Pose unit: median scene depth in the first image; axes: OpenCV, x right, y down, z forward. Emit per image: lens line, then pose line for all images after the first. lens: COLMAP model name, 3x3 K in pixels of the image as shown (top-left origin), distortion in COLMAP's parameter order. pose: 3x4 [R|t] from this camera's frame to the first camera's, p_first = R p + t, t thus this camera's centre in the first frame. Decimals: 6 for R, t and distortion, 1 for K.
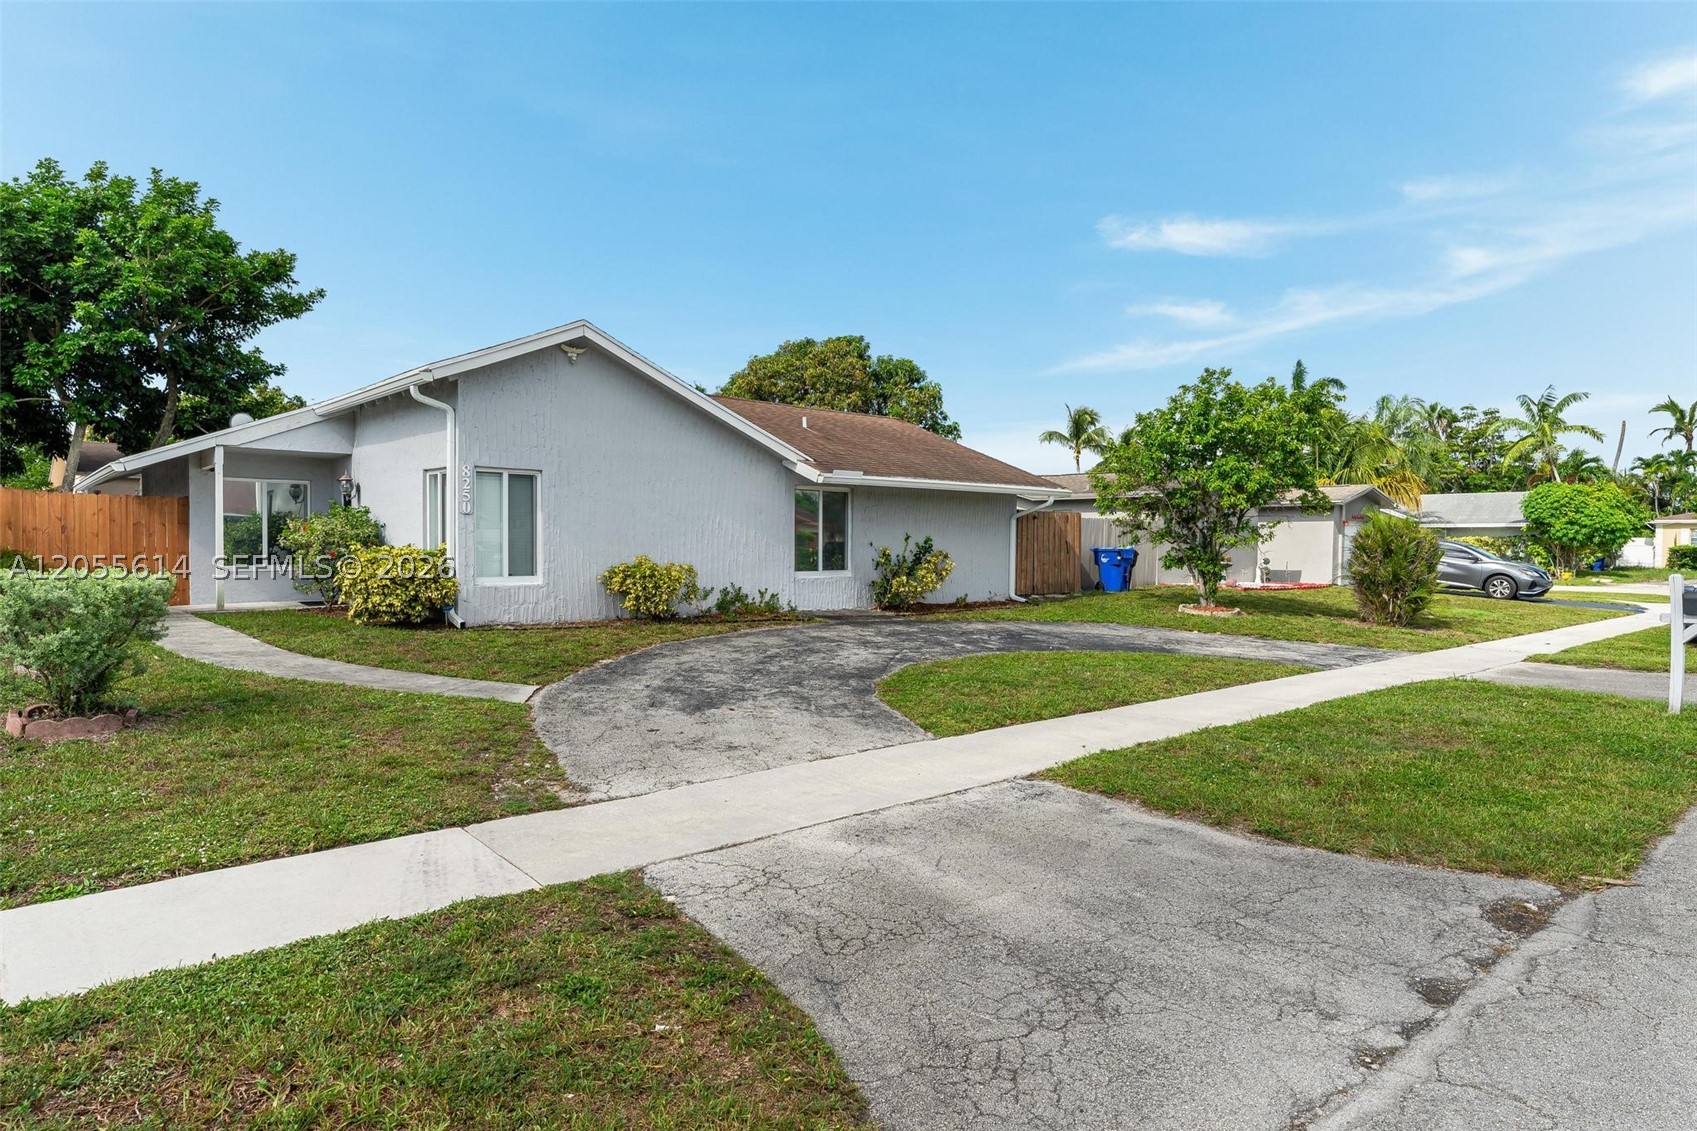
lens RADIAL K [[929.9, 0, 839.9], [0, 929.9, 558.7], [0, 0, 1]] dist [0.026504, 0.002691]
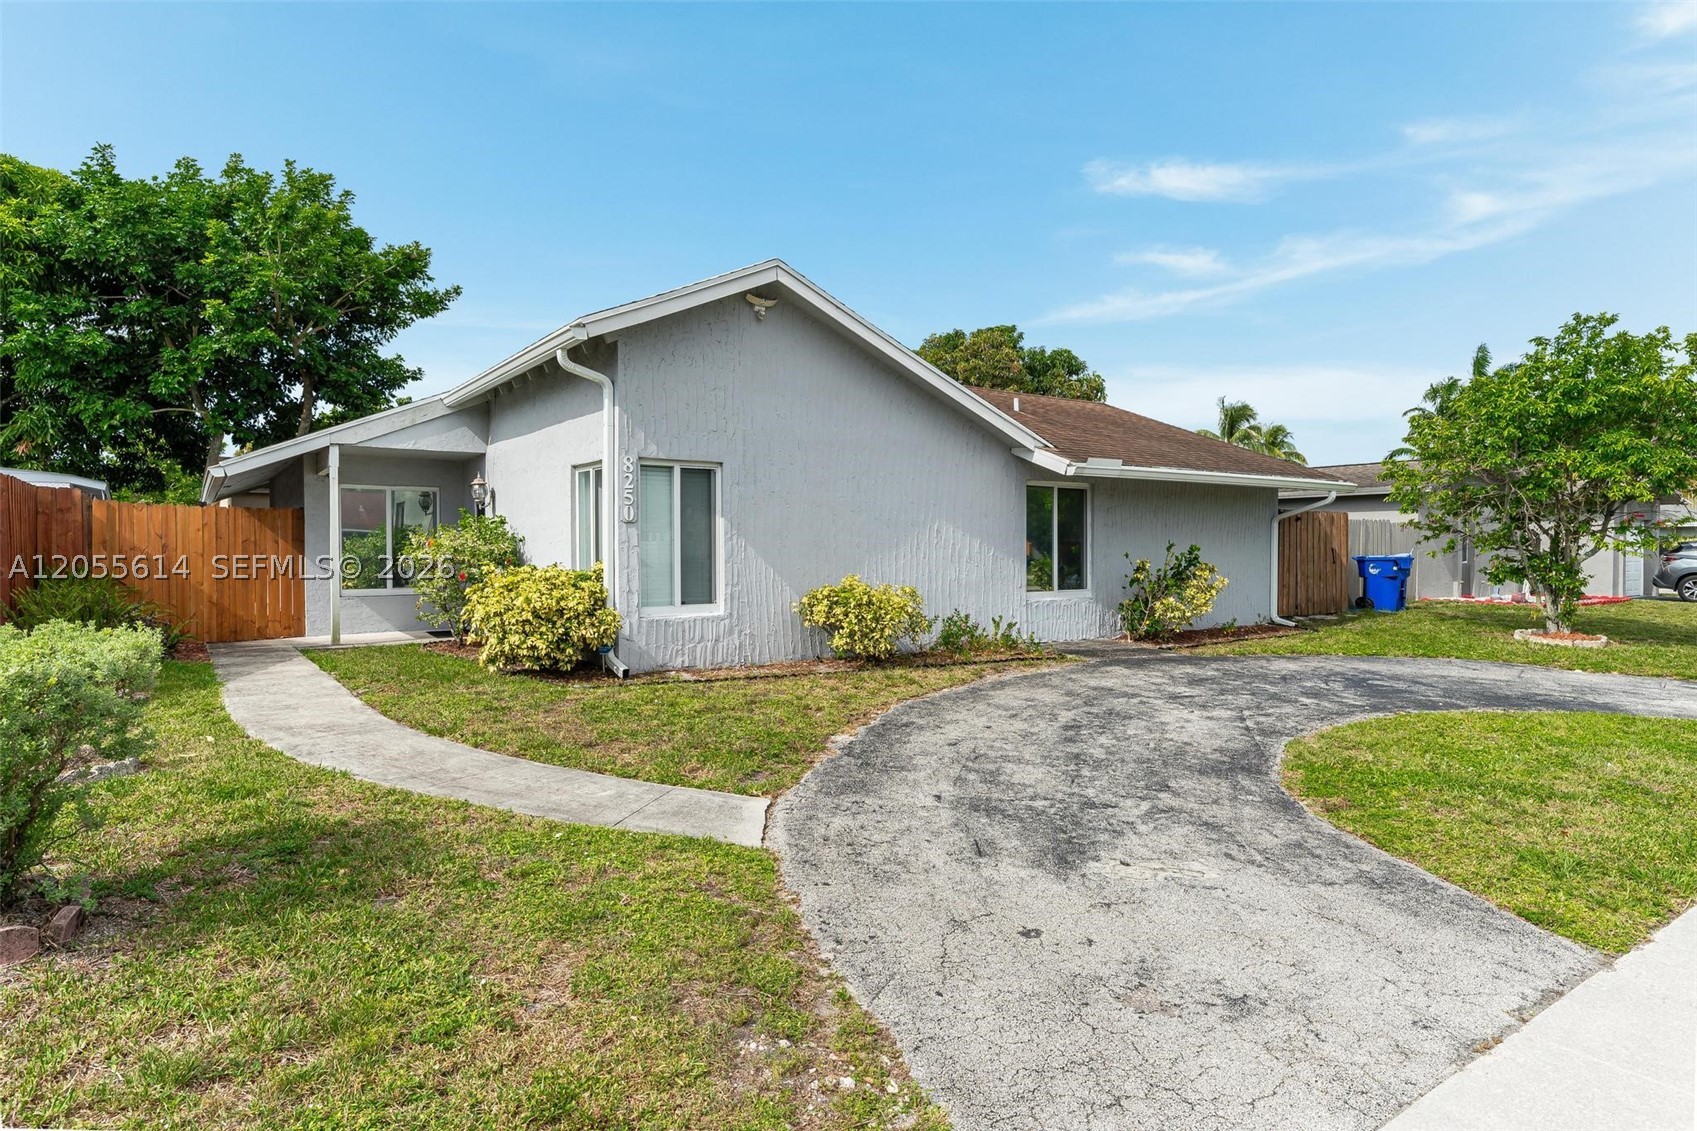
lens RADIAL K [[929.9, 0, 841.0], [0, 929.9, 555.7], [0, 0, 1]] dist [0.026504, 0.002691]
pose [[0.992546, -0.009725, -0.121482, -0.102341], [0.008232, 0.999884, -0.012787, -0.007398], [0.121592, 0.011692, 0.992511, 0.204700]]
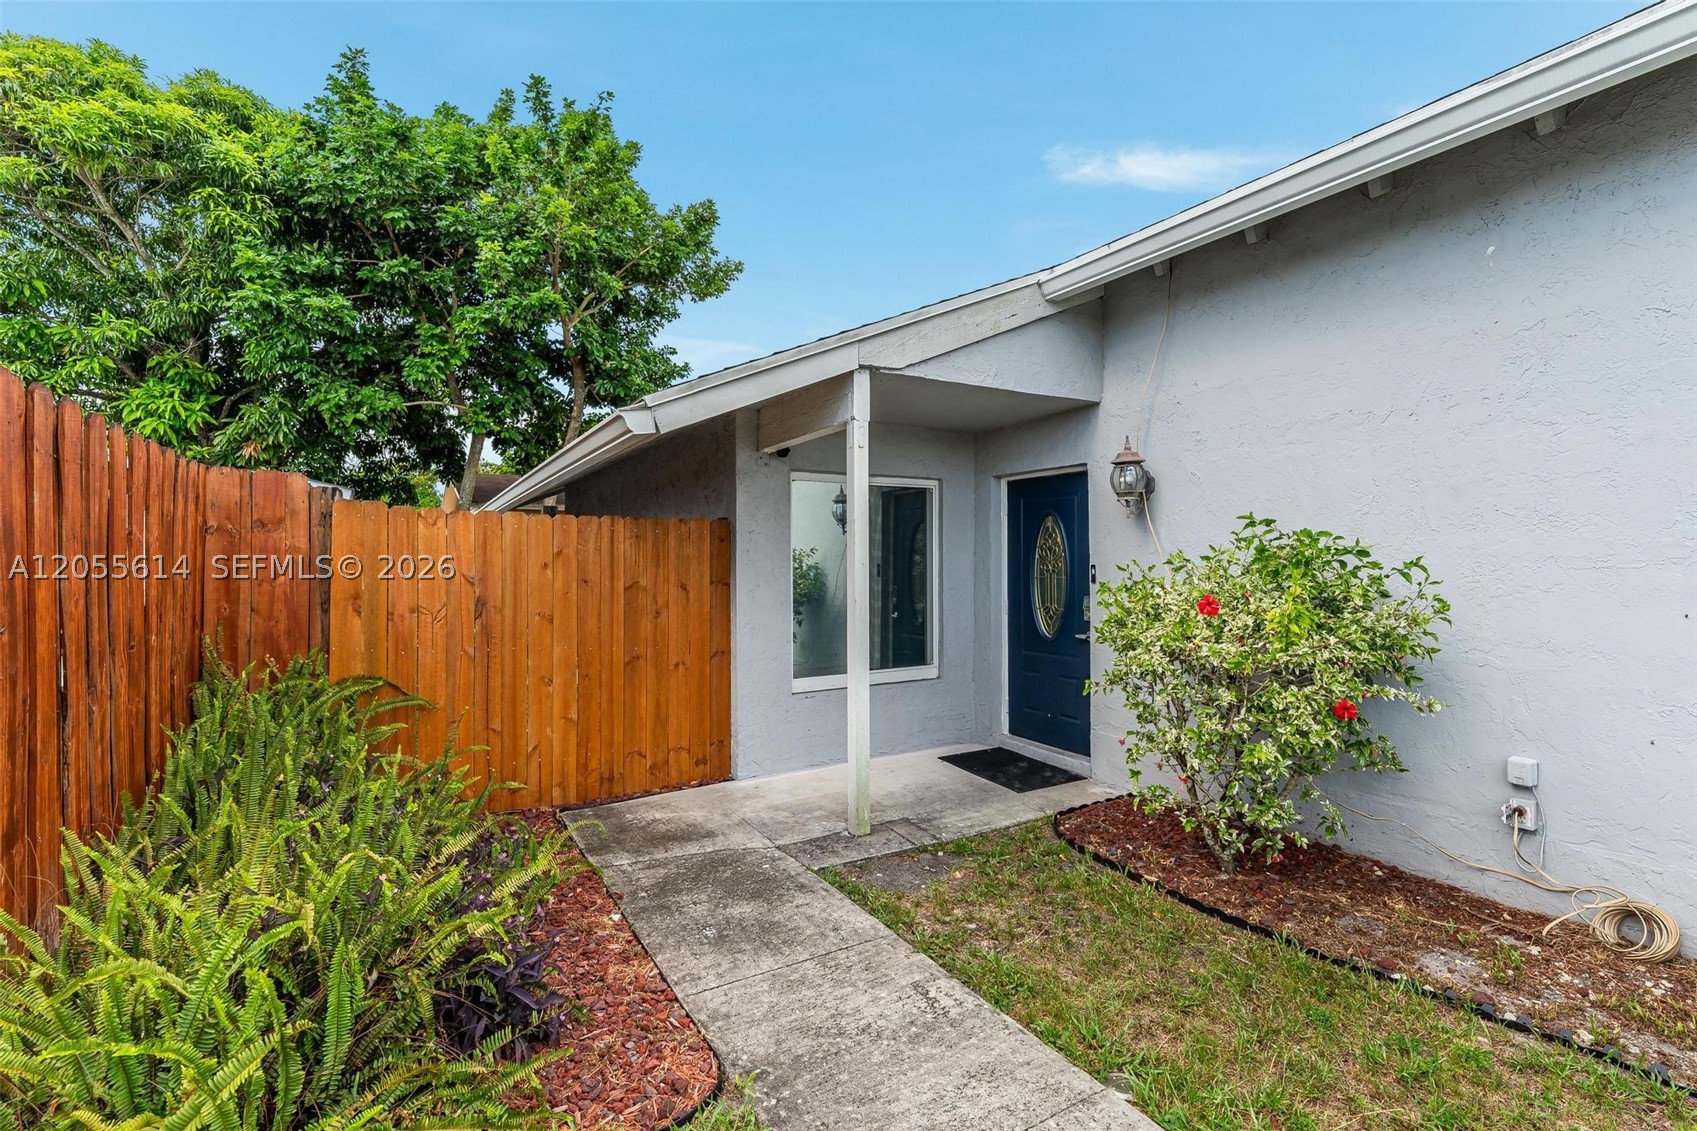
lens RADIAL K [[771.9, 0, 888.4], [0, 771.9, 551.4], [0, 0, 1]] dist [0.003520, 0.000824]
pose [[0.985782, -0.016455, -0.167221, -0.512995], [0.011409, 0.999451, -0.031096, -0.035878], [0.167641, 0.028746, 0.985429, 0.610954]]
